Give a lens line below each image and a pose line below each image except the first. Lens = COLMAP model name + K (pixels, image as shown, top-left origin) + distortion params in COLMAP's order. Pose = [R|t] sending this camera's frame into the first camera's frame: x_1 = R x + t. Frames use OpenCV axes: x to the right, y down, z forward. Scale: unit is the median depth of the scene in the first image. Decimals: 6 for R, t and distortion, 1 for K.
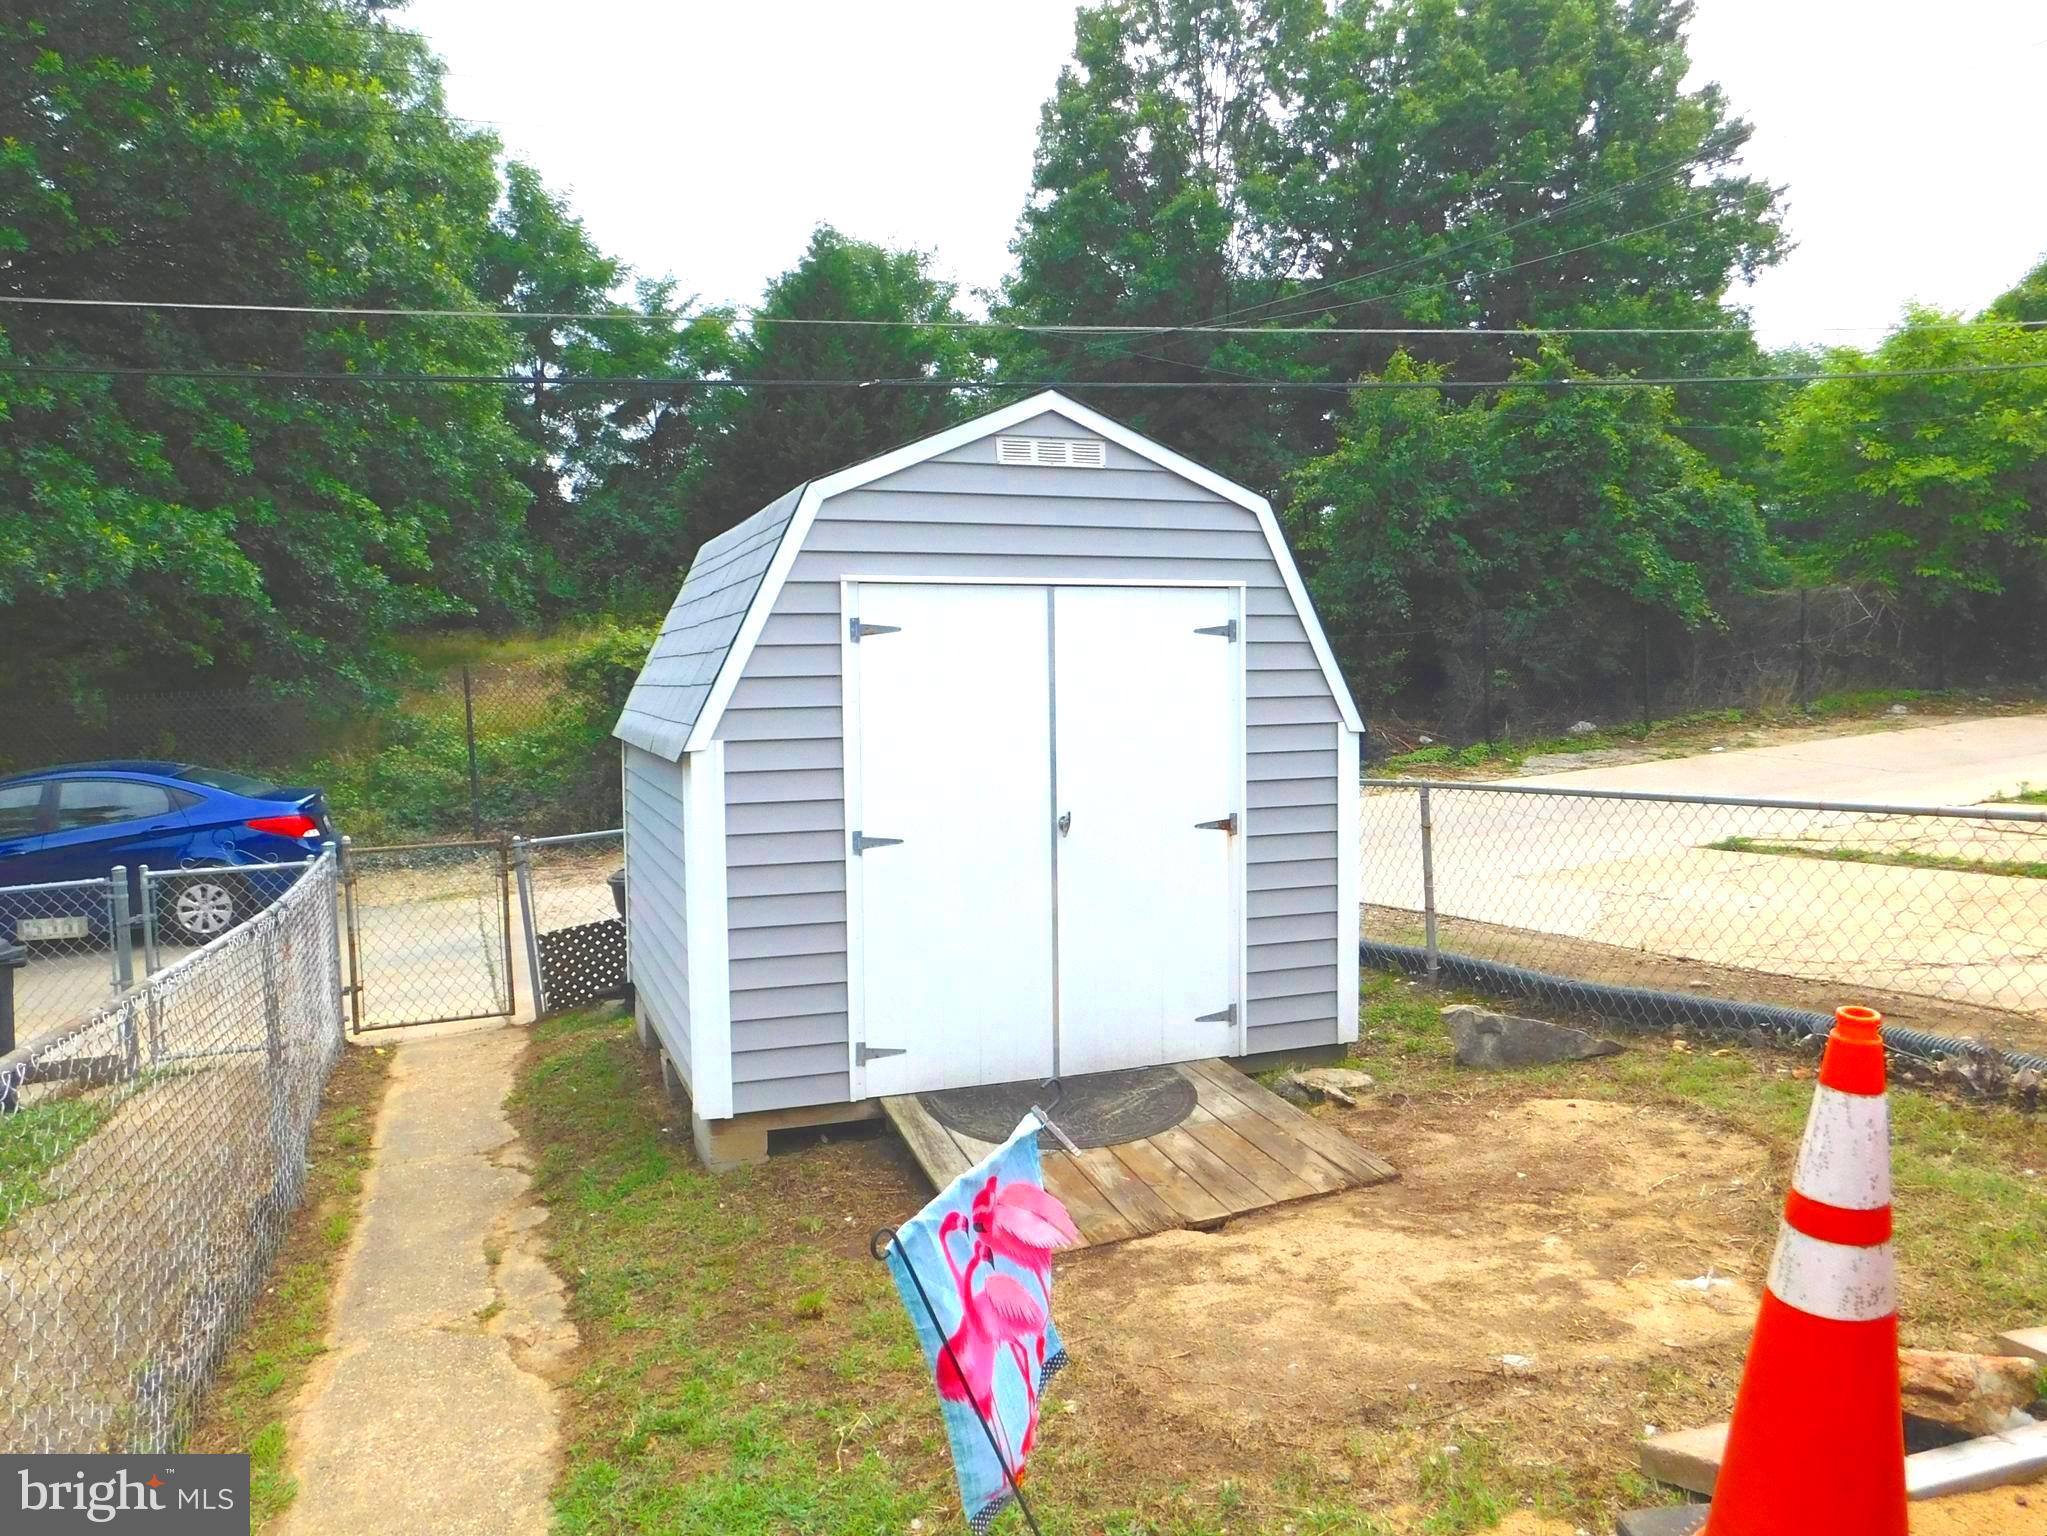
lens RADIAL K [[1410.9, 0, 1023.5], [0, 1410.9, 768.0], [0, 0, 1]] dist [-0.076426, 0.058593]
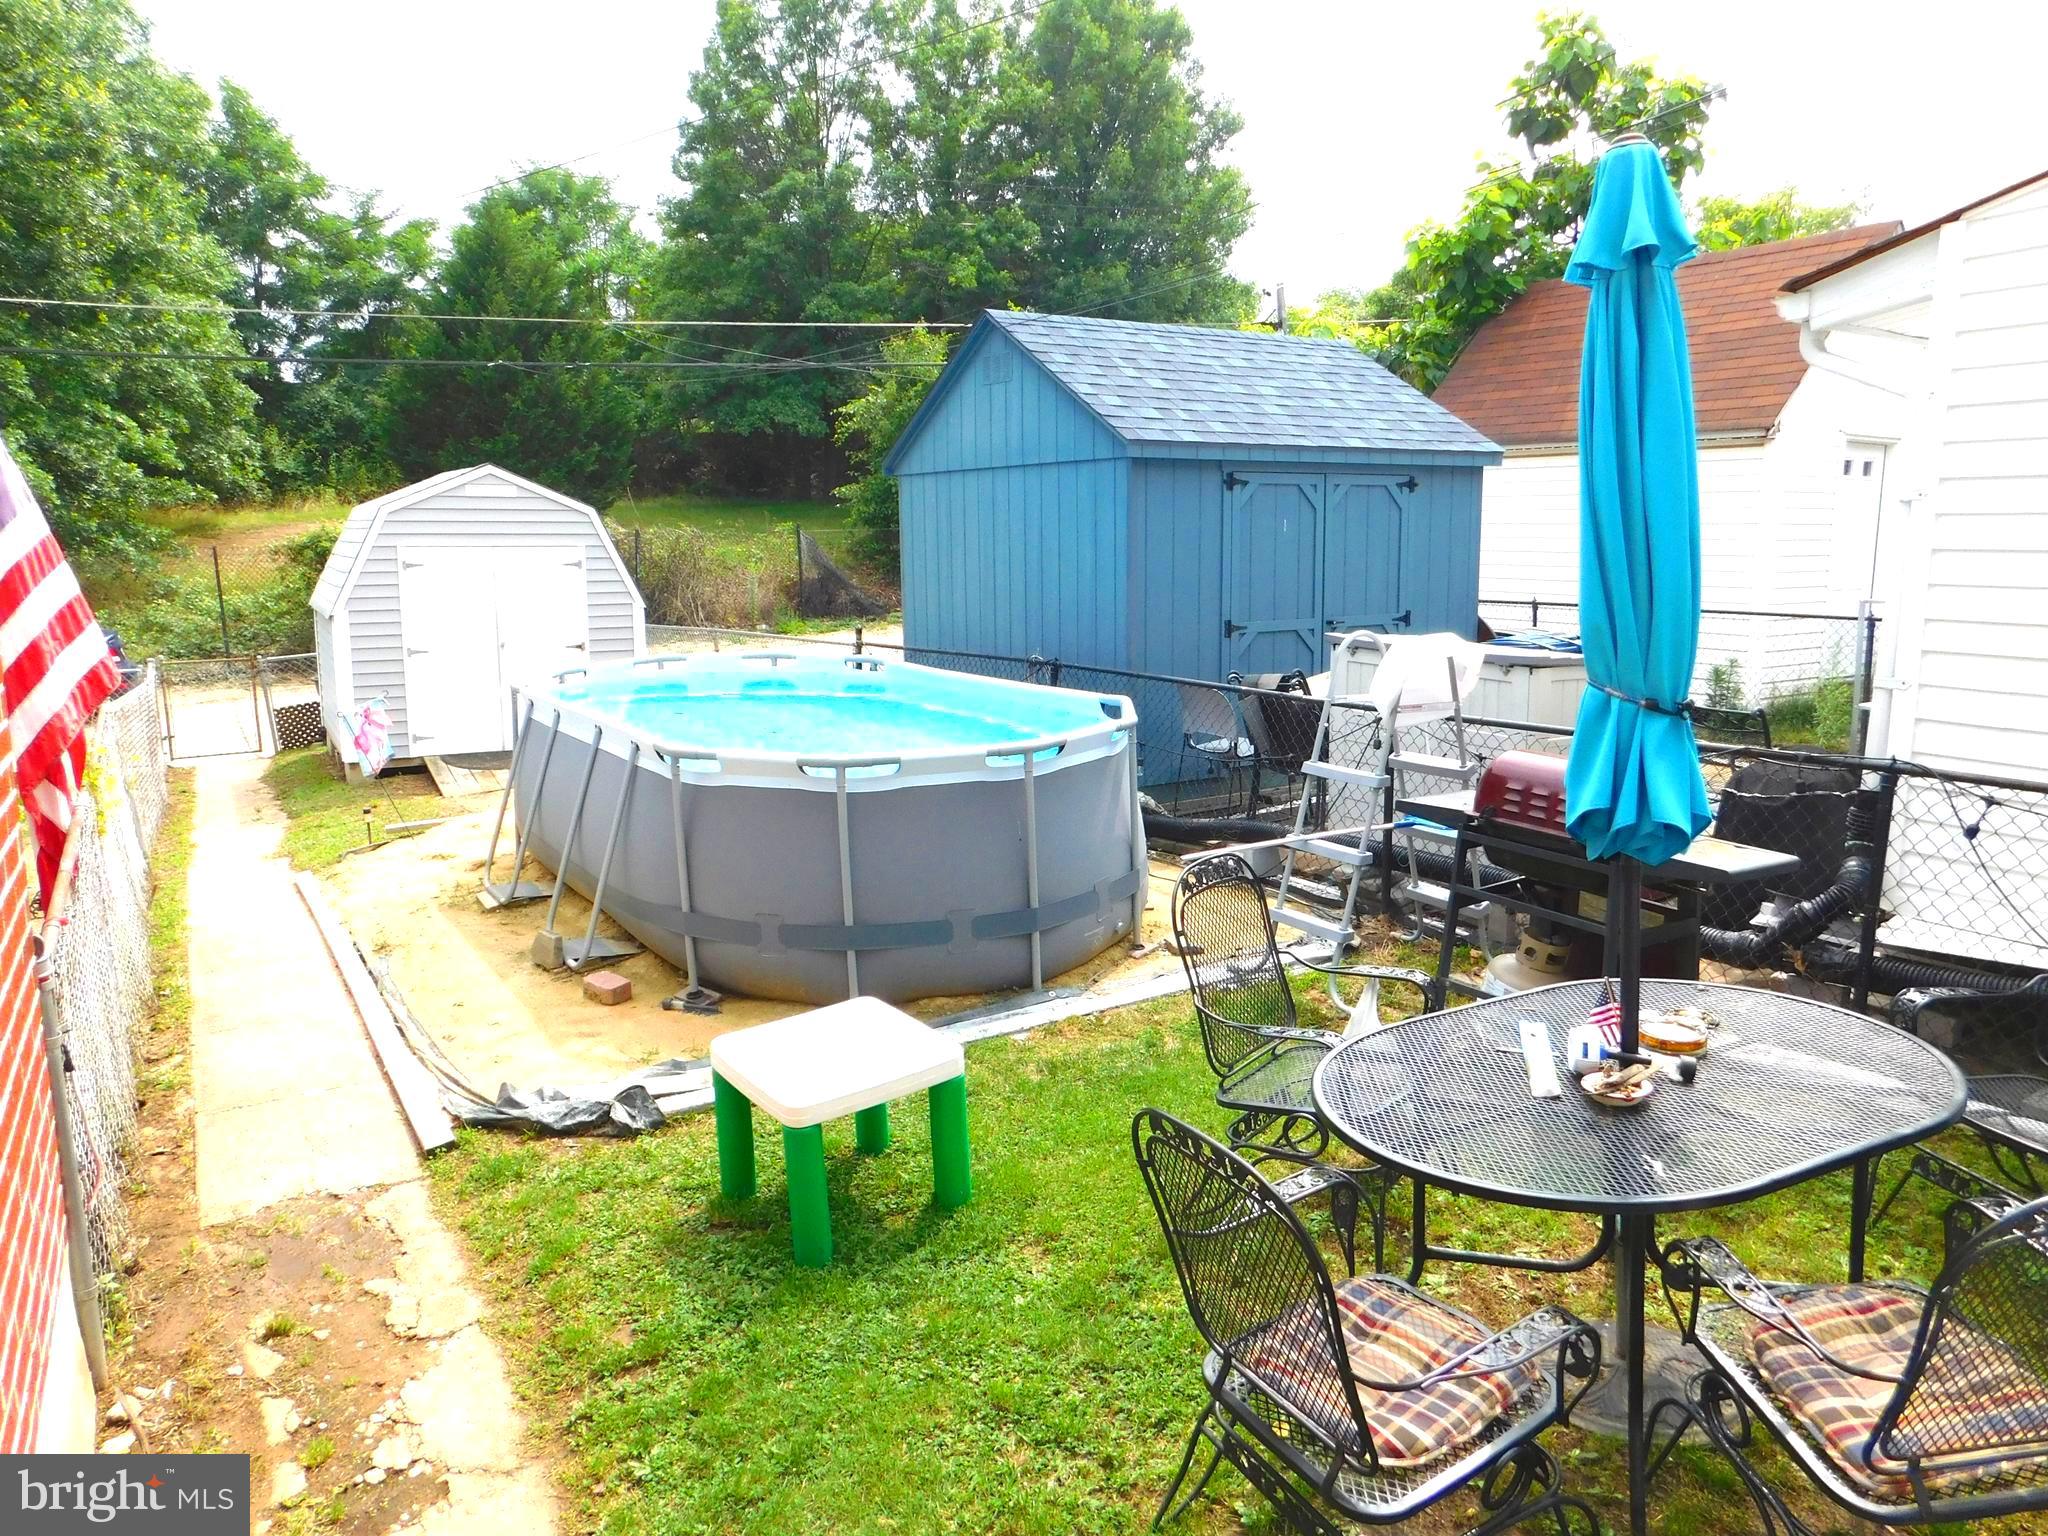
lens RADIAL K [[1386.8, 0, 1024.0], [0, 1386.8, 768.0], [0, 0, 1]] dist [-0.074331, 0.060733]
pose [[0.986006, -0.004676, 0.166641, 0.160000], [-0.013229, 0.994259, 0.106176, -0.004086], [-0.166181, -0.106894, 0.980284, -0.456609]]
